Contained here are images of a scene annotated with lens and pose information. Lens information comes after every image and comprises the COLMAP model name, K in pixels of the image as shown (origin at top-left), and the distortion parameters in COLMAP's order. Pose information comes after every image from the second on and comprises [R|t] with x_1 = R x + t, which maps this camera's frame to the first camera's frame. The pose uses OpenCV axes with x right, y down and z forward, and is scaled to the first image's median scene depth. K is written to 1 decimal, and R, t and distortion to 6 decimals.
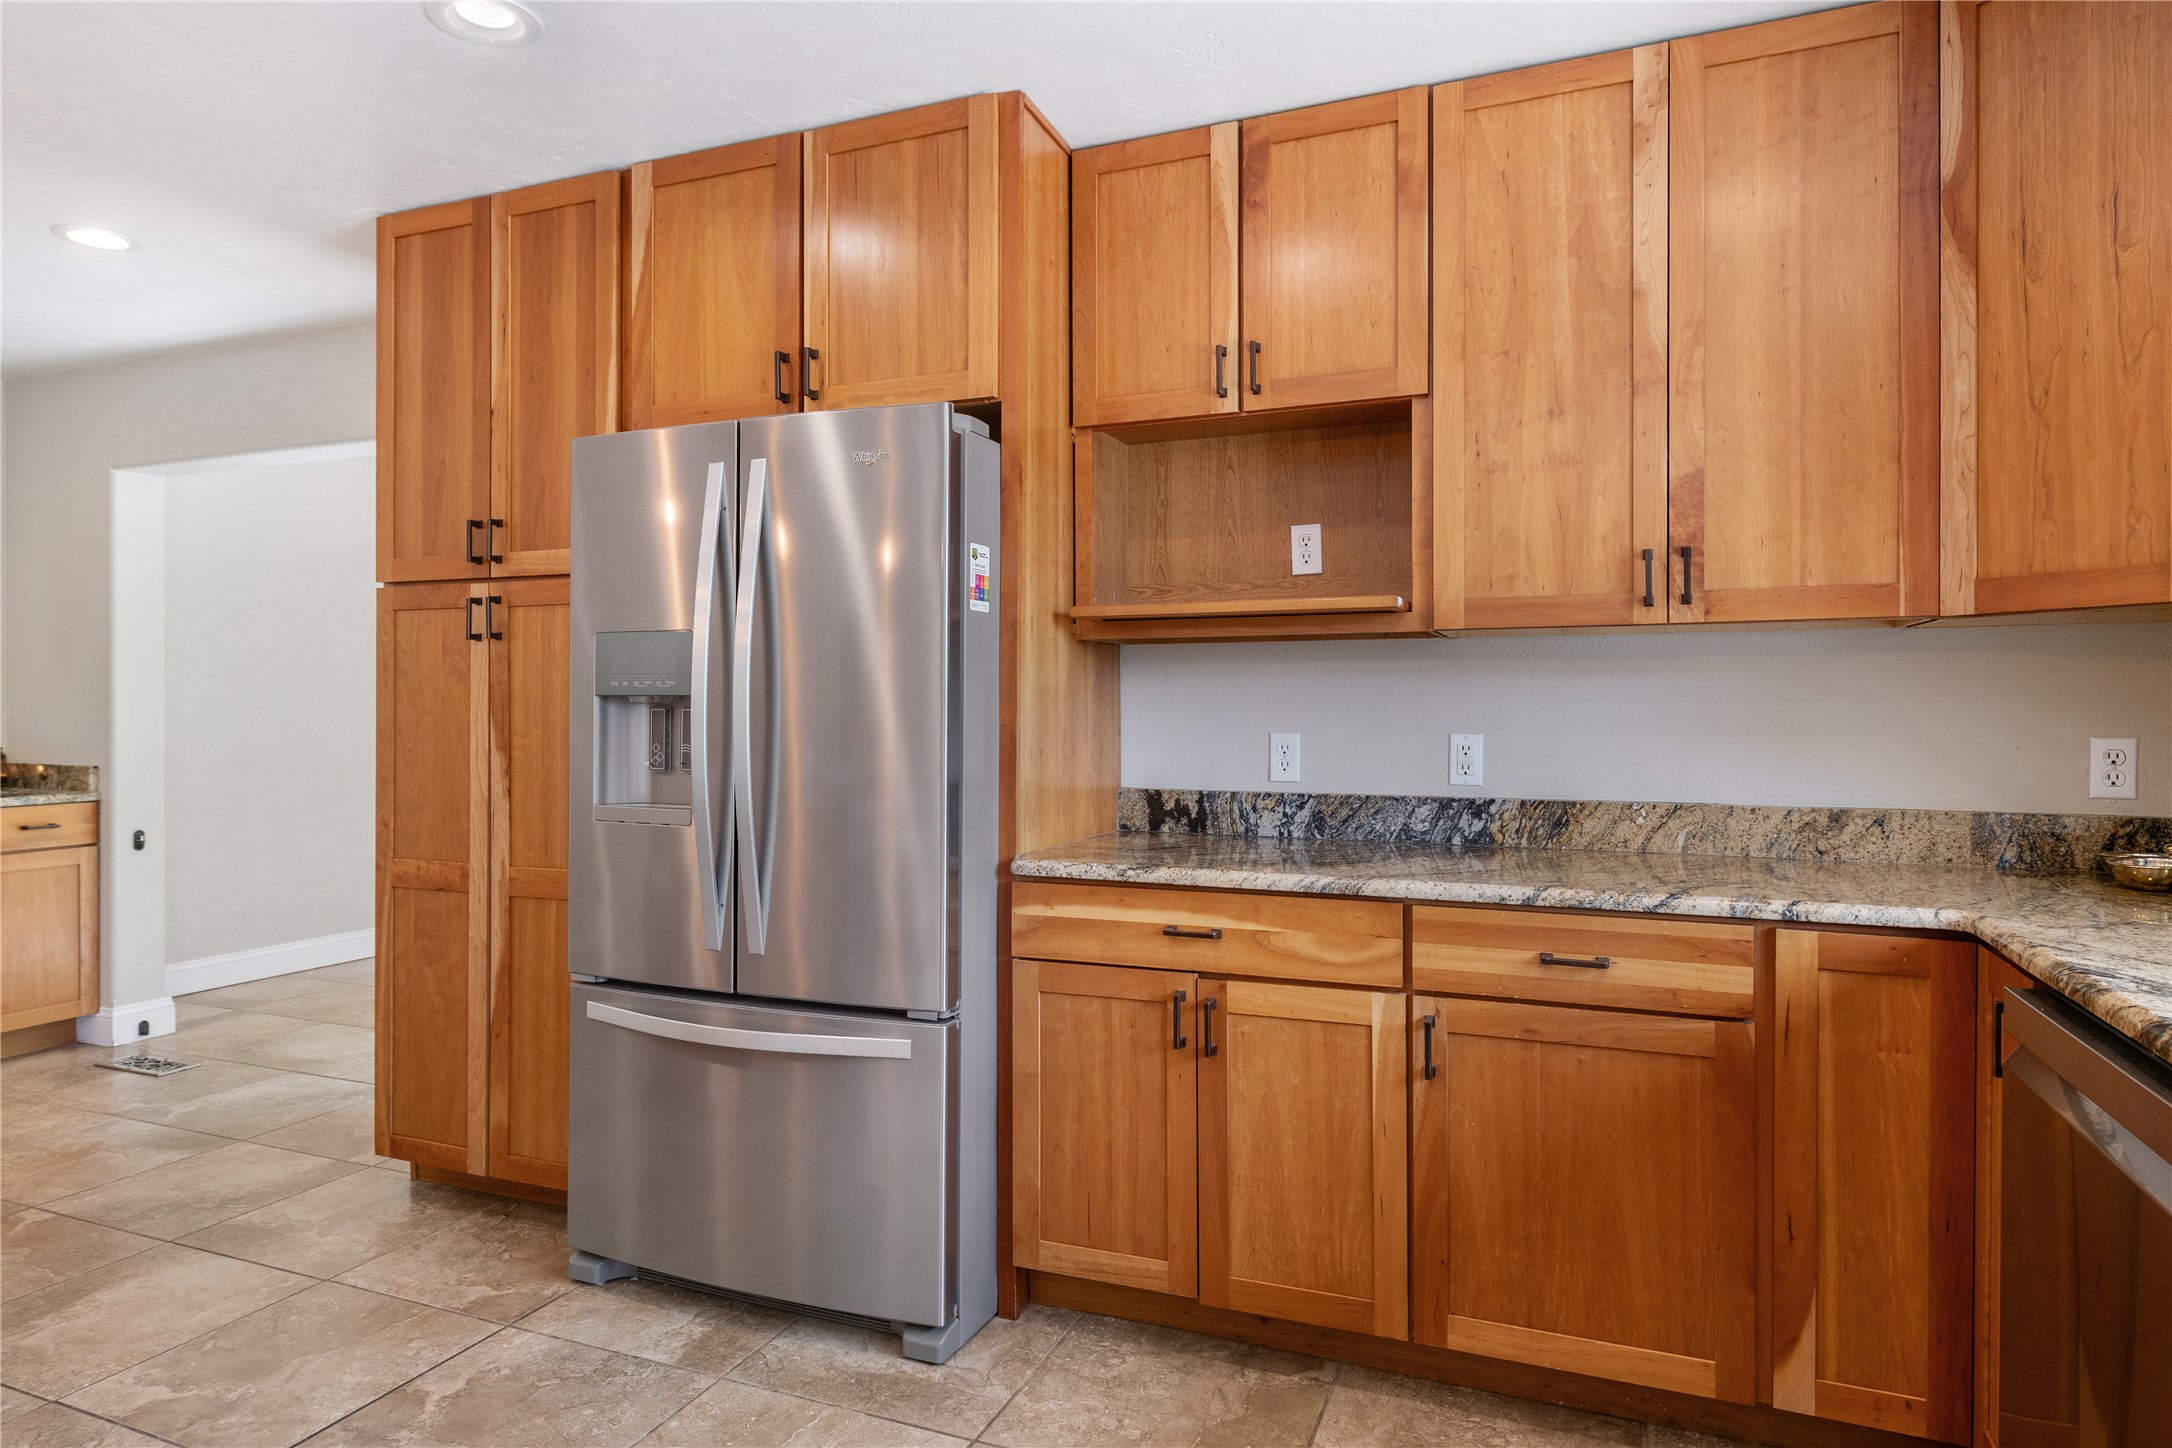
lens RADIAL K [[1285.2, 0, 1086.7], [0, 1285.2, 708.1], [0, 0, 1]] dist [0.002888, -0.000947]
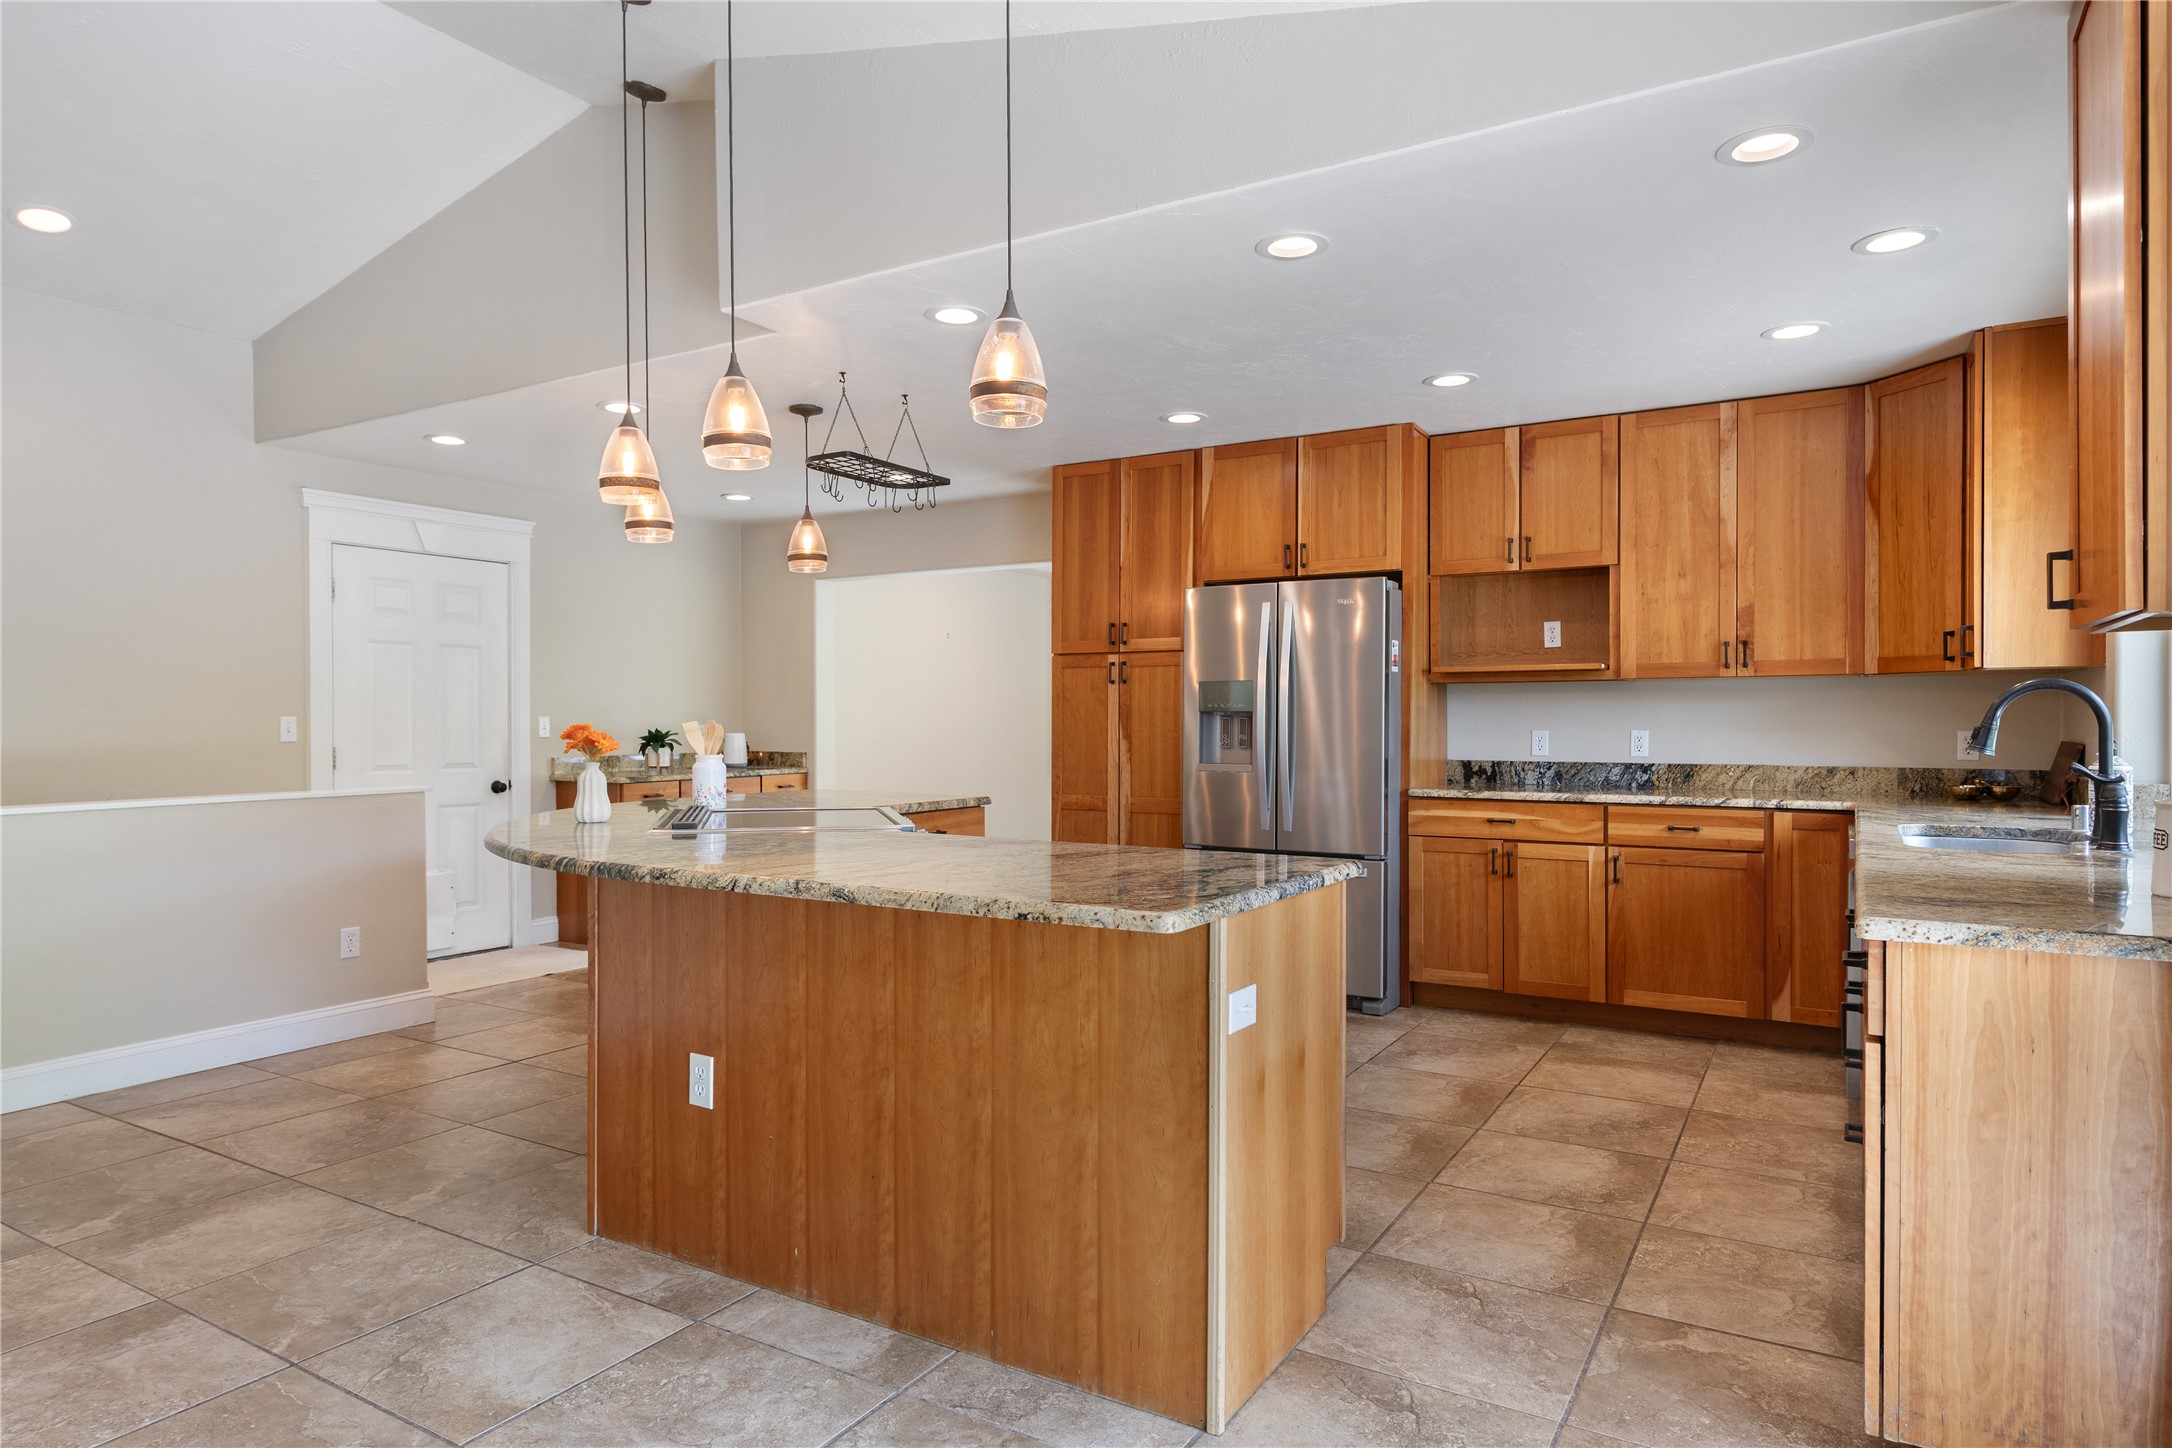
lens RADIAL K [[1285.2, 0, 1068.8], [0, 1285.2, 731.4], [0, 0, 1]] dist [0.002888, -0.000947]
pose [[0.987068, 0.000963, -0.160302, -0.275371], [0.000207, 0.999973, 0.007284, 0.008230], [0.160305, -0.007223, 0.987041, -1.190538]]
